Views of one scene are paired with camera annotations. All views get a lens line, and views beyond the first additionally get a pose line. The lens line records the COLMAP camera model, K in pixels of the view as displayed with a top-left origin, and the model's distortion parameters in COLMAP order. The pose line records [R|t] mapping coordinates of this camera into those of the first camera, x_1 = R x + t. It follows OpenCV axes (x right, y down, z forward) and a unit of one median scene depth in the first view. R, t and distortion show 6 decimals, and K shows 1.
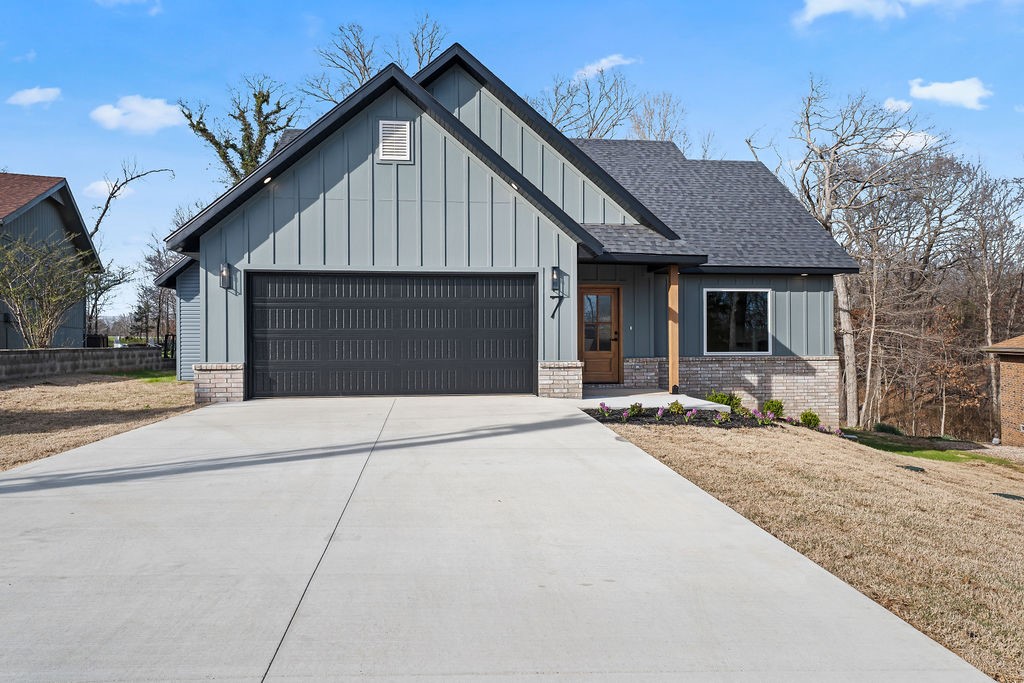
lens RADIAL K [[559.3, 0, 512.0], [0, 559.3, 341.5], [0, 0, 1]] dist [0.001003, 0.000858]
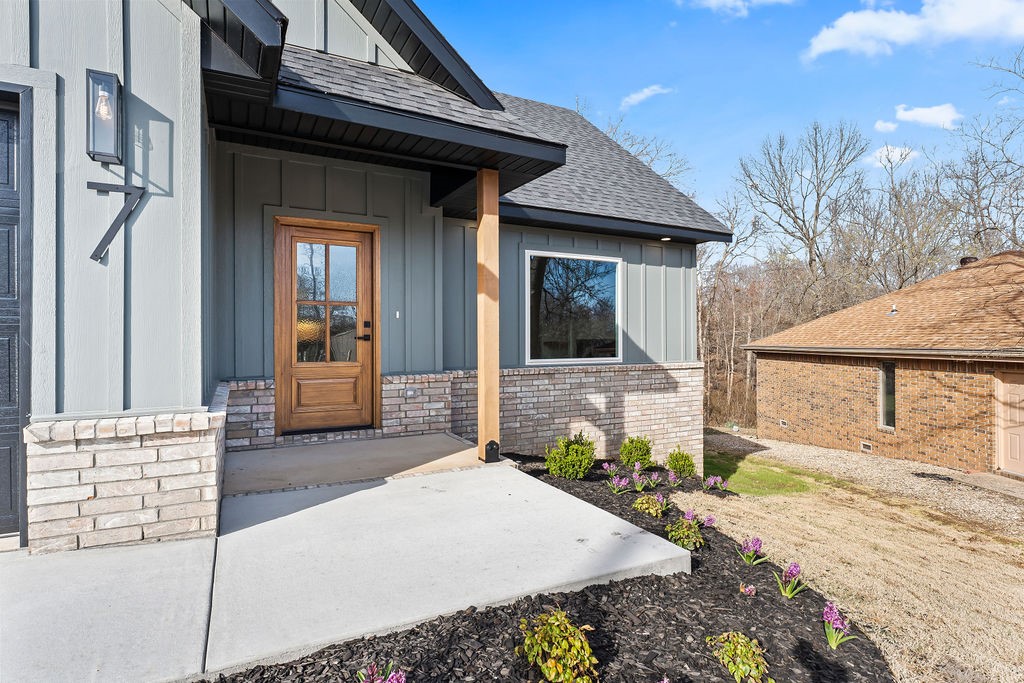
lens RADIAL K [[527.5, 0, 512.0], [0, 527.5, 341.5], [0, 0, 1]] dist [-0.001616, -0.000301]
pose [[0.924796, -0.001330, 0.380462, 0.128048], [-0.000468, 0.999989, 0.004633, -0.002384], [-0.380464, -0.004463, 0.924785, 0.527230]]
